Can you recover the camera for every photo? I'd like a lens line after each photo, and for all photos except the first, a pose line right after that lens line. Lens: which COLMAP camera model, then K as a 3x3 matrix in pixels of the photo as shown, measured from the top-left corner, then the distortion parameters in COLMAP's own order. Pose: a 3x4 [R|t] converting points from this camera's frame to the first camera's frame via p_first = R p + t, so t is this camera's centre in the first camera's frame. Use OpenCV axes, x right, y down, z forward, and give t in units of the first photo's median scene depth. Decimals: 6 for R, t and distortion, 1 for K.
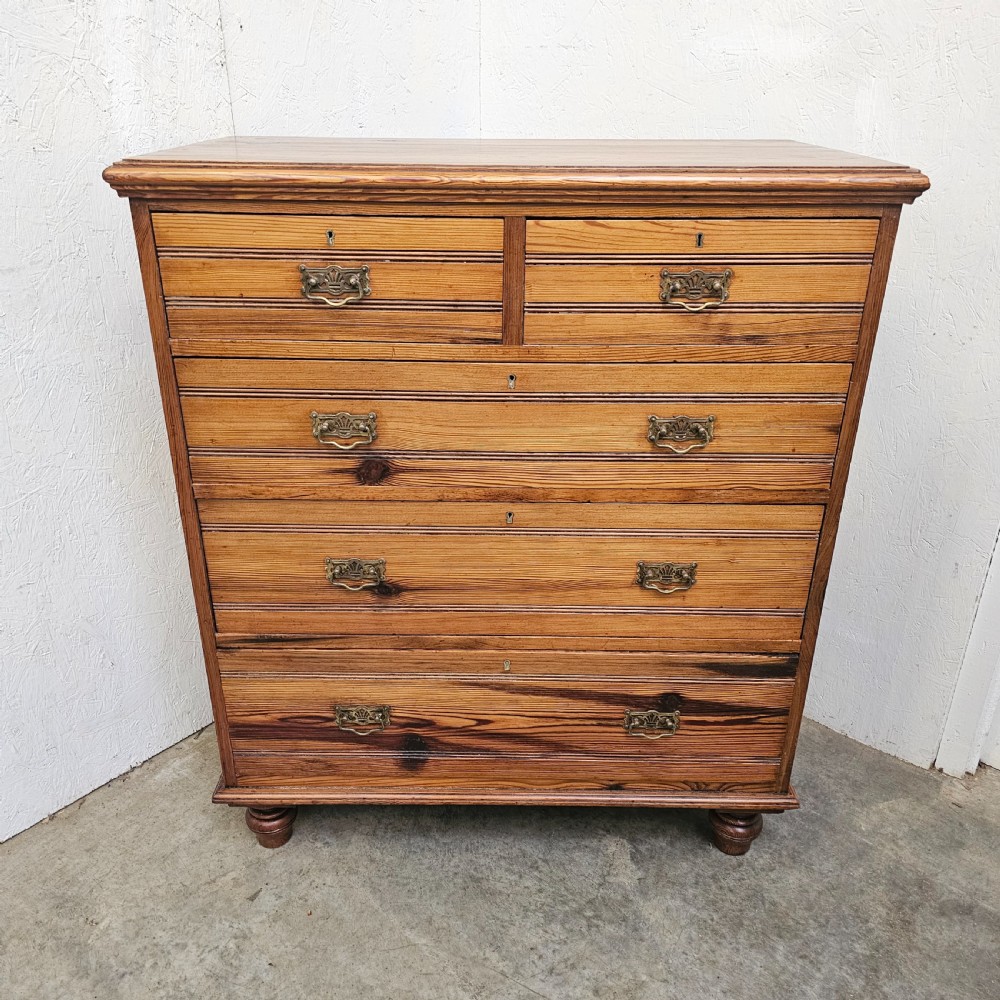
lens RADIAL K [[895.8, 0, 499.7], [0, 895.8, 511.6], [0, 0, 1]] dist [0.042391, -0.052392]
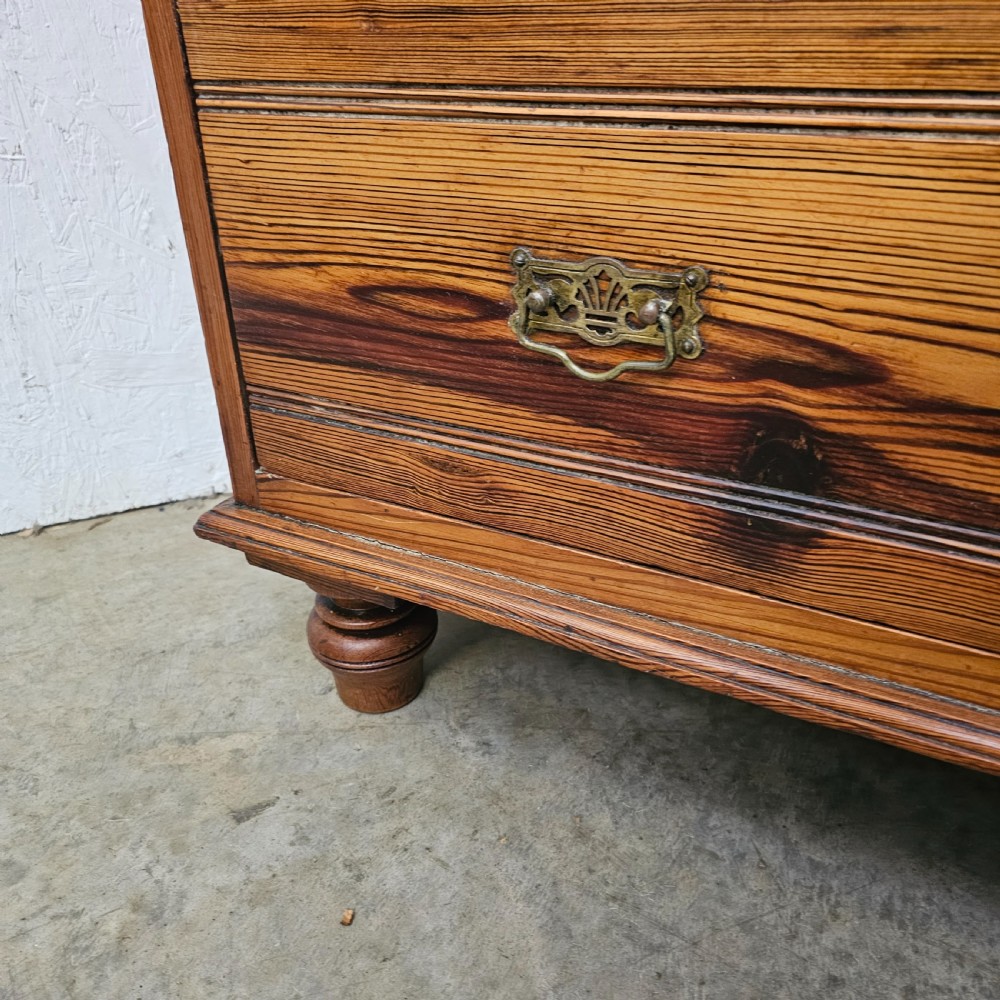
lens RADIAL K [[895.8, 0, 505.0], [0, 895.8, 497.5], [0, 0, 1]] dist [0.042391, -0.052392]
pose [[0.886127, 0.197532, -0.419237, -0.056007], [-0.184974, 0.980185, 0.070860, 0.271149], [0.424927, 0.014757, 0.905107, 0.751281]]
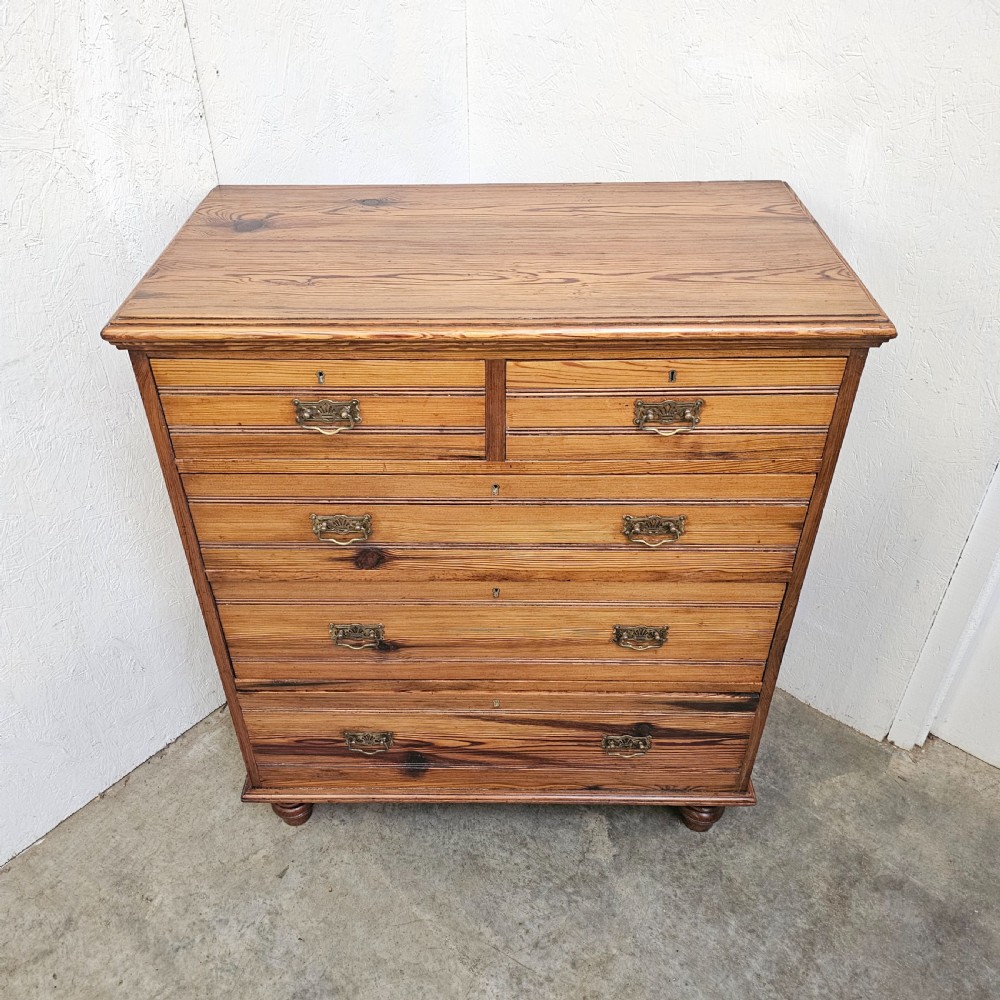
lens RADIAL K [[895.8, 0, 487.1], [0, 895.8, 501.6], [0, 0, 1]] dist [0.042391, -0.052392]
pose [[0.999765, -0.008473, -0.019944, 0.020599], [0.012322, 0.979391, 0.201595, -0.291257], [0.017825, -0.201794, 0.979266, -0.041974]]
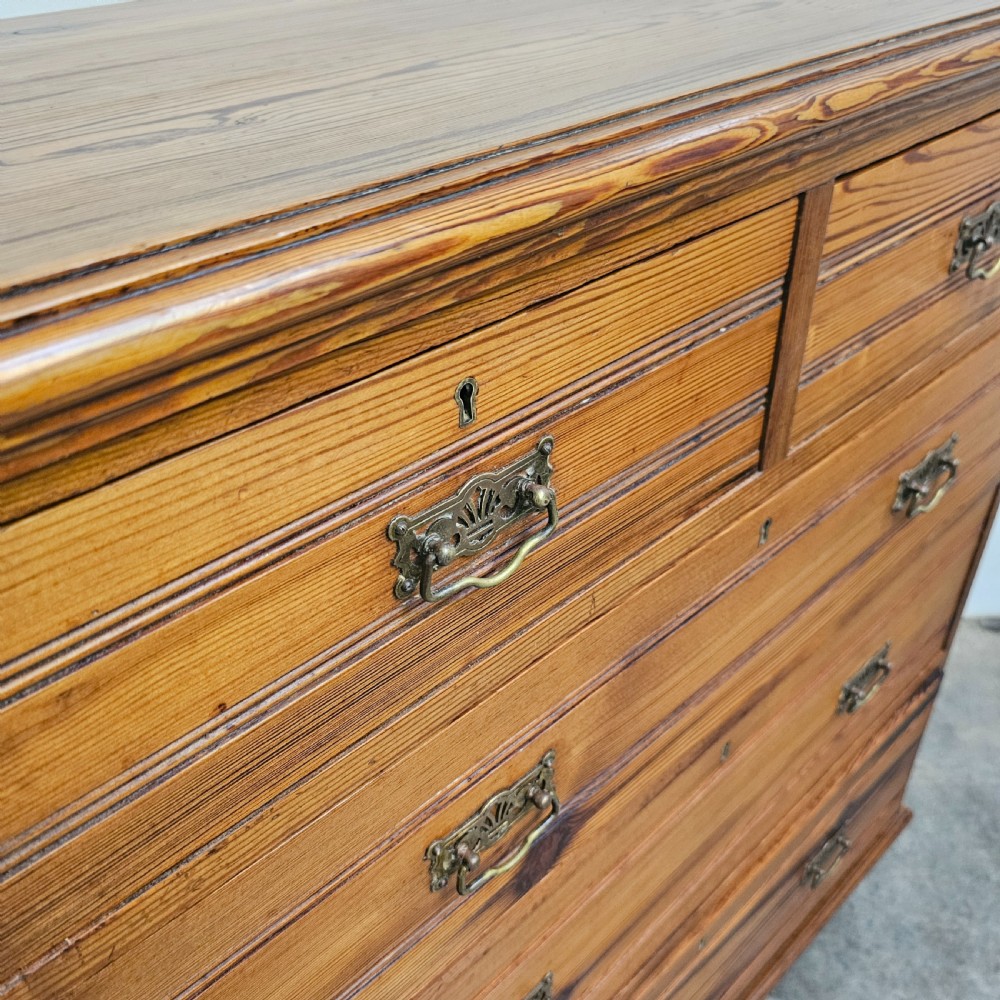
lens RADIAL K [[934.1, 0, 496.2], [0, 934.1, 517.8], [0, 0, 1]] dist [-0.018439, 0.000000]
pose [[0.725798, -0.430416, 0.536618, -0.284001], [0.338124, 0.902550, 0.266600, -0.273179], [-0.599074, -0.012054, 0.800603, 0.587166]]
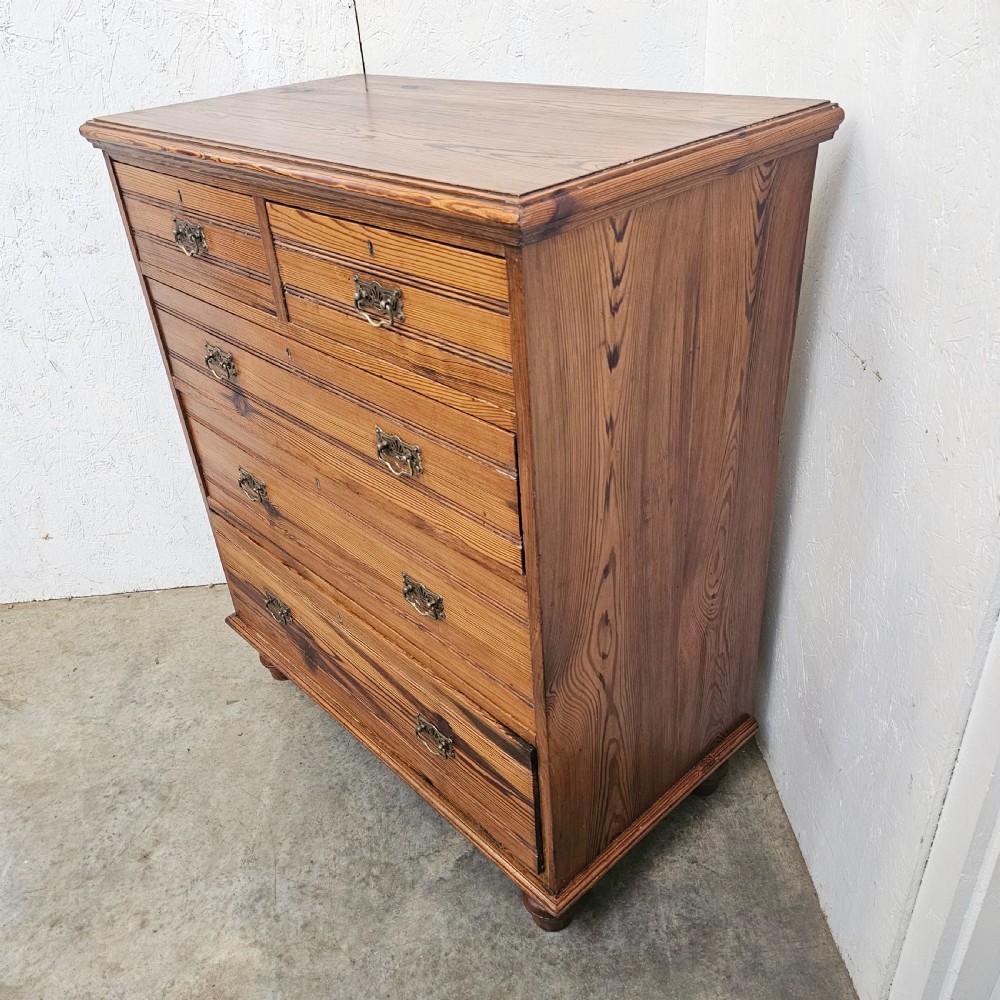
lens RADIAL K [[895.8, 0, 488.0], [0, 895.8, 502.3], [0, 0, 1]] dist [0.042391, -0.052392]
pose [[0.677288, 0.336980, -0.654007, 0.750116], [-0.246936, 0.941492, 0.229381, -0.233808], [0.693039, 0.006140, 0.720874, 0.350645]]
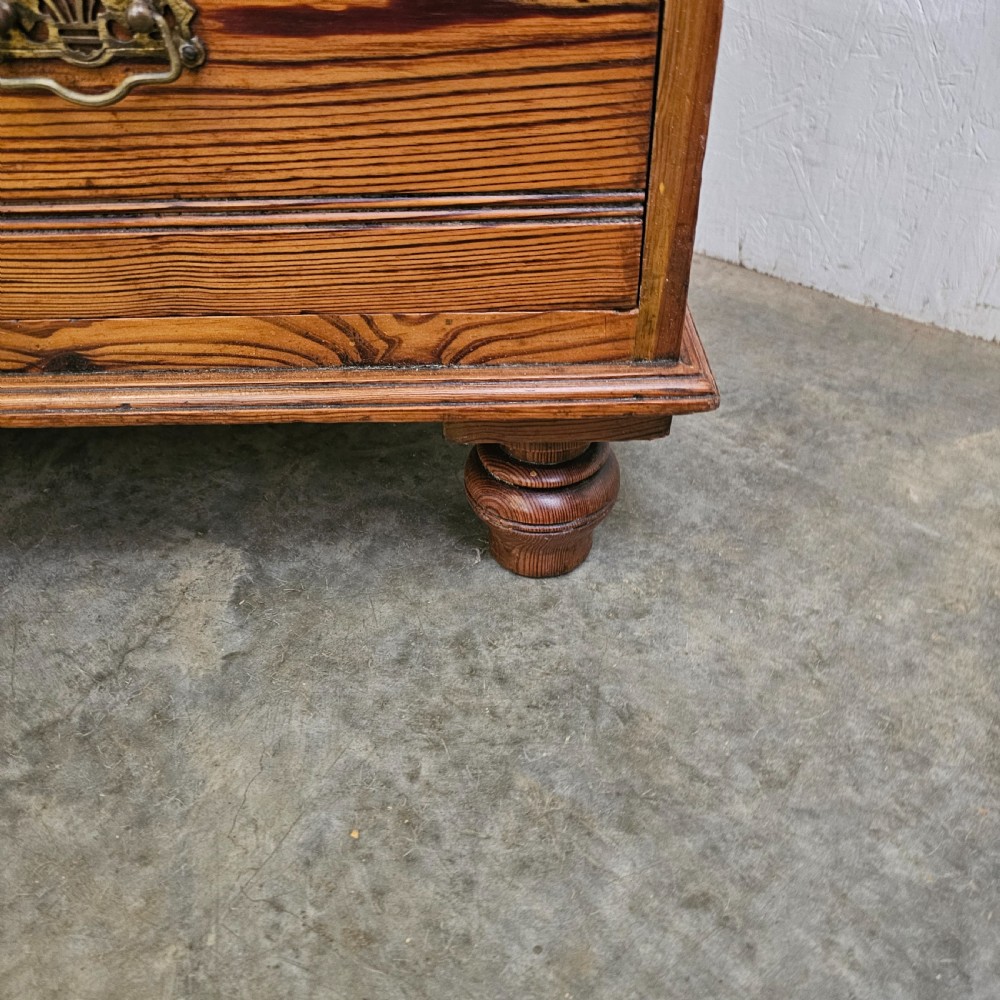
lens RADIAL K [[895.8, 0, 510.2], [0, 895.8, 517.2], [0, 0, 1]] dist [0.042391, -0.052392]
pose [[0.999424, -0.033919, -0.001406, 0.279652], [0.033114, 0.964901, 0.260516, 0.300256], [-0.007480, -0.260412, 0.965468, 0.754237]]
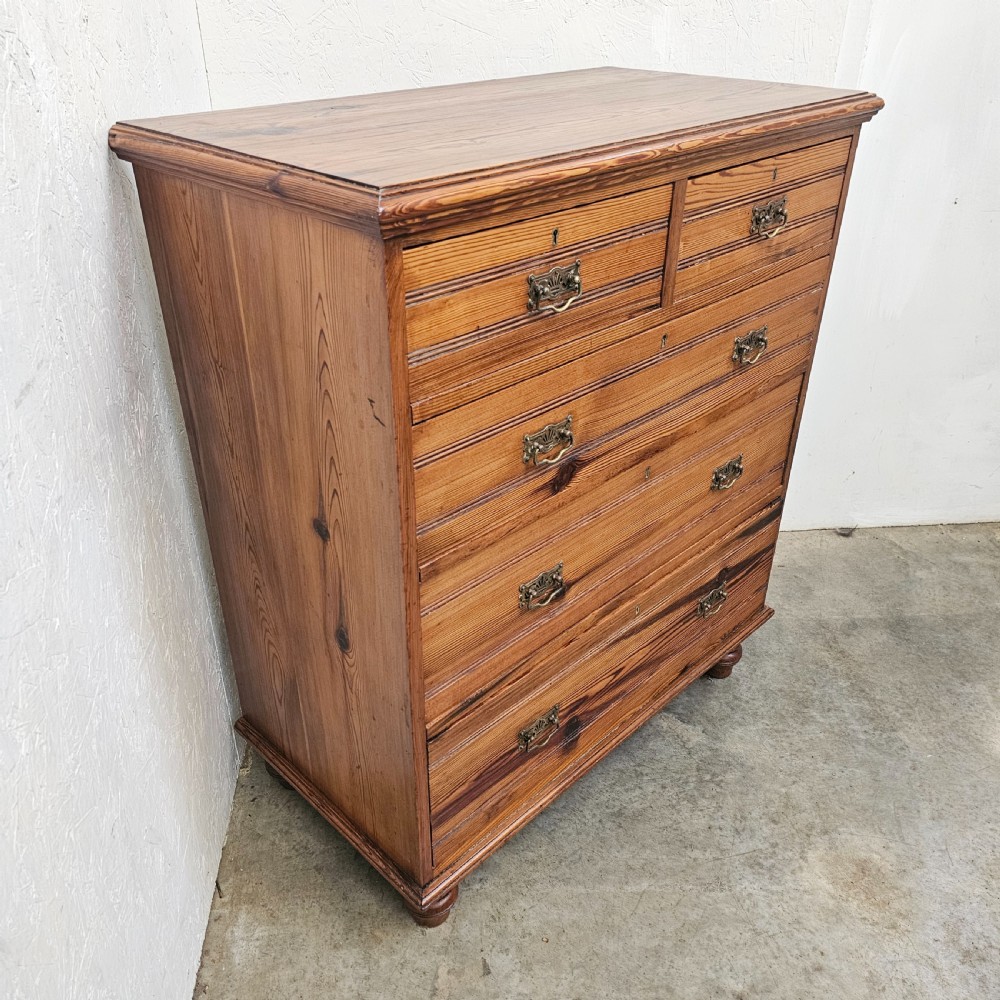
lens RADIAL K [[895.8, 0, 498.7], [0, 895.8, 504.1], [0, 0, 1]] dist [0.042391, -0.052392]
pose [[0.702183, -0.374059, 0.605821, -0.674492], [0.310190, 0.926600, 0.212591, -0.208812], [-0.640875, 0.038642, 0.766672, 0.289943]]
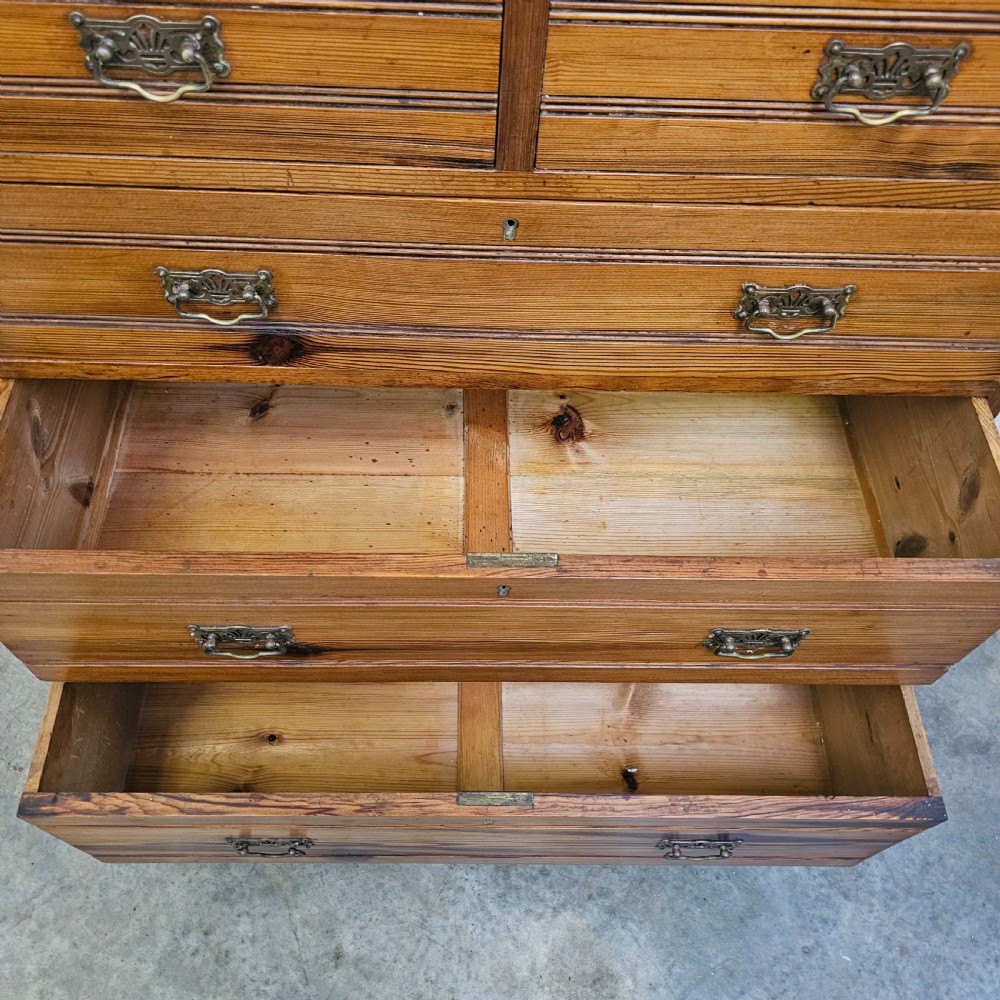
lens RADIAL K [[895.8, 0, 487.2], [0, 895.8, 507.0], [0, 0, 1]] dist [0.042391, -0.052392]
pose [[0.999630, 0.008073, 0.025960, -0.011277], [-0.020222, 0.859022, 0.511539, -0.236729], [-0.018171, -0.511874, 0.858868, 0.365054]]
